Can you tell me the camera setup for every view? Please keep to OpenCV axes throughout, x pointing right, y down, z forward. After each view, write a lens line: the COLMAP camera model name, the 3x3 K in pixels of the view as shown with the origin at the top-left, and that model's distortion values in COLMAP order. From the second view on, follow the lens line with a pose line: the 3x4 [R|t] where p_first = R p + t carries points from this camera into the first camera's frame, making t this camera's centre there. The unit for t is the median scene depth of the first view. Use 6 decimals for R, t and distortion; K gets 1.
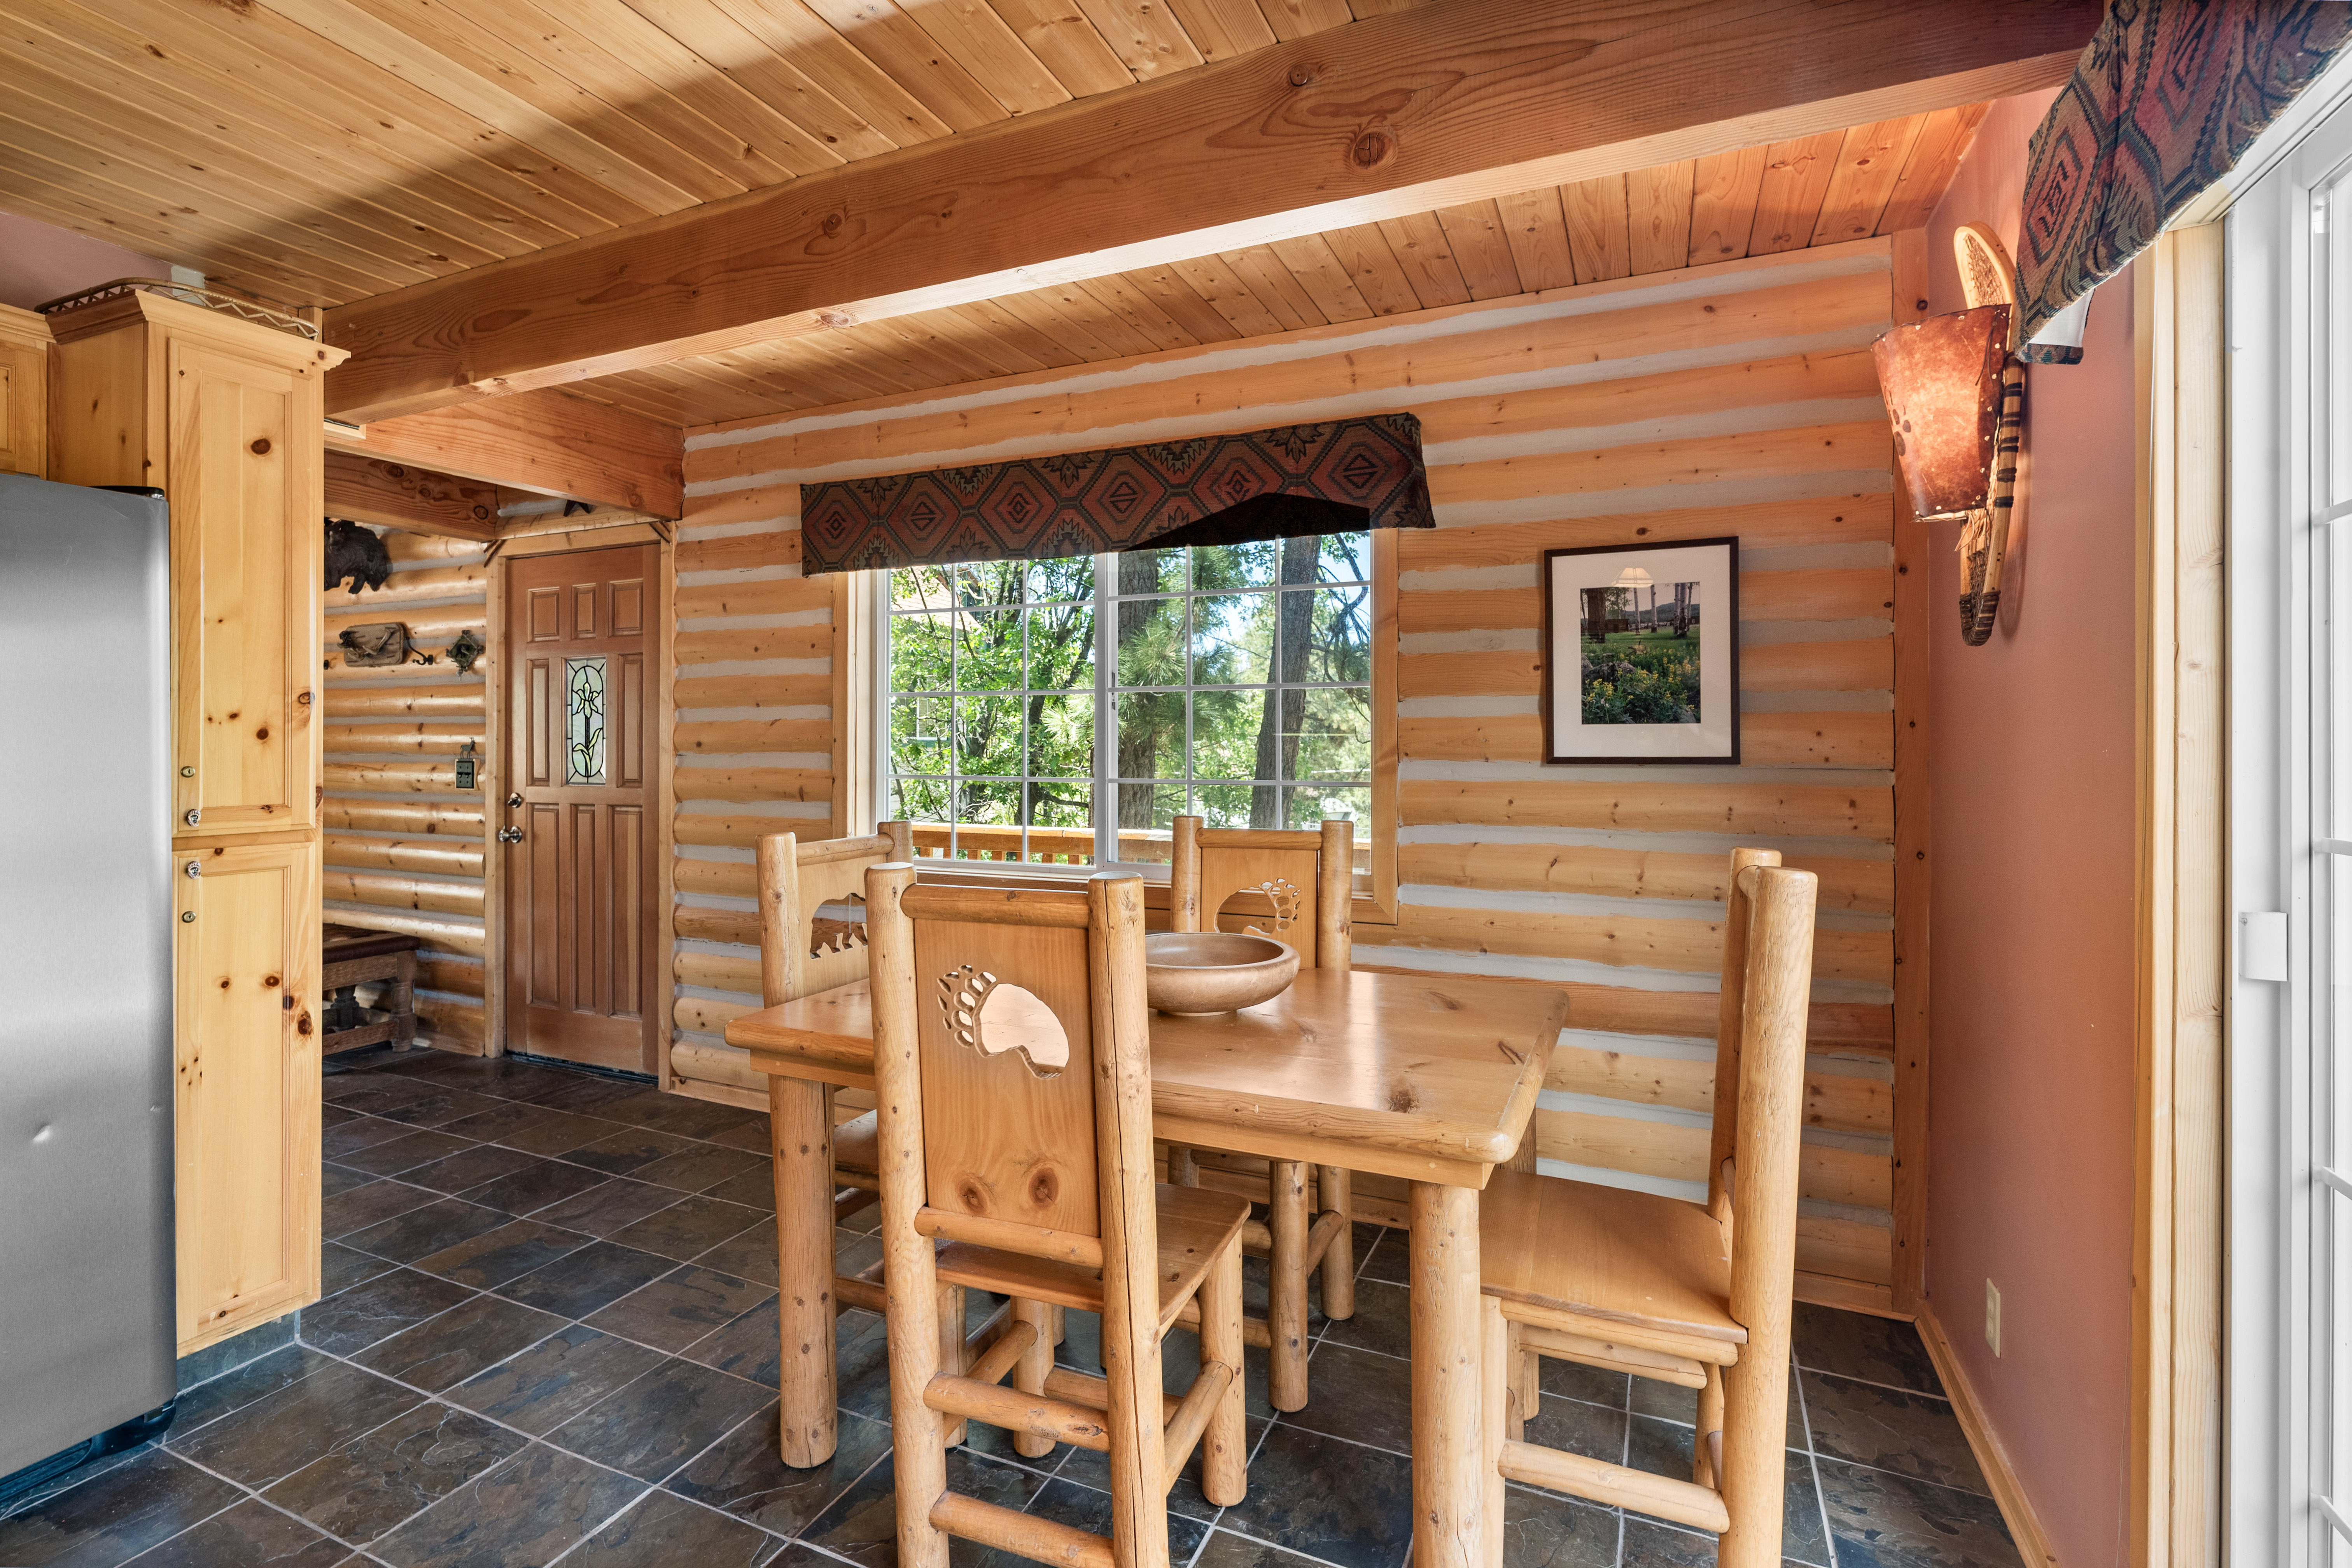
lens RADIAL K [[1104.2, 0, 1173.8], [0, 1104.2, 753.1], [0, 0, 1]] dist [0.000699, 0.000105]
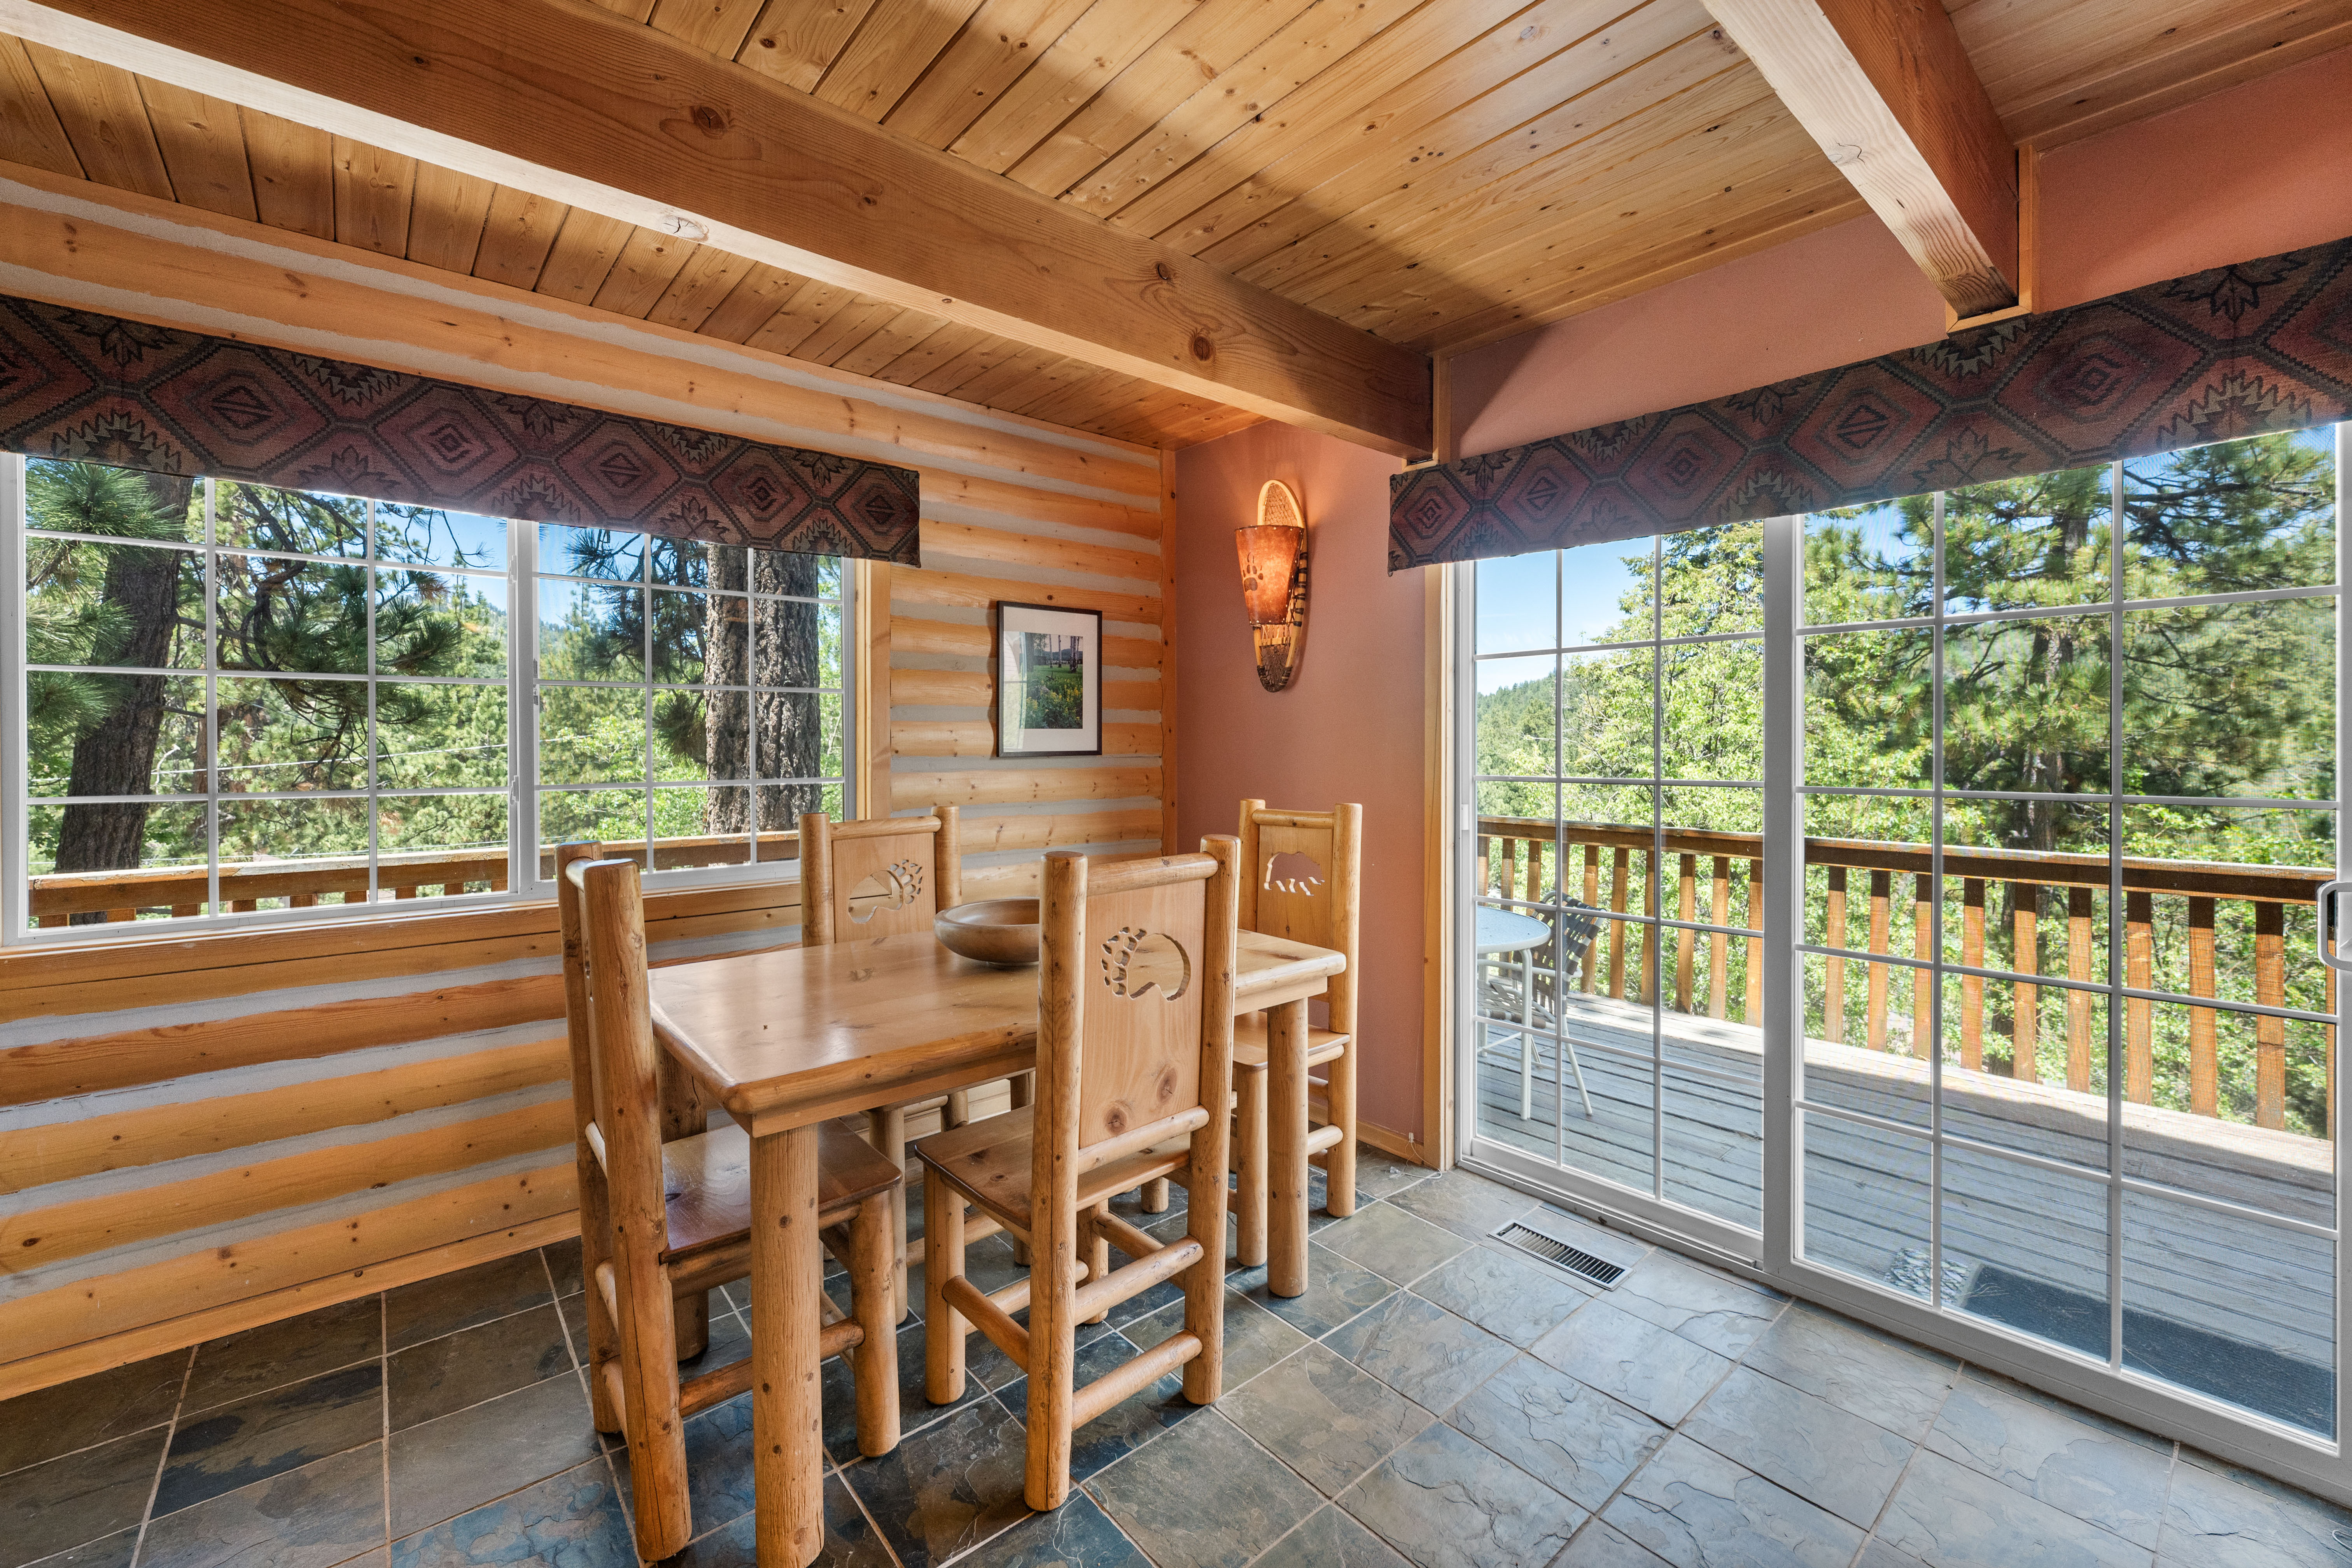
lens RADIAL K [[956.6, 0, 1184.6], [0, 956.6, 756.7], [0, 0, 1]] dist [-0.001543, -0.000056]
pose [[0.428115, -0.014896, 0.903601, -0.656418], [0.012333, 0.999867, 0.010640, -0.000790], [-0.903640, 0.006589, 0.428242, 0.297323]]
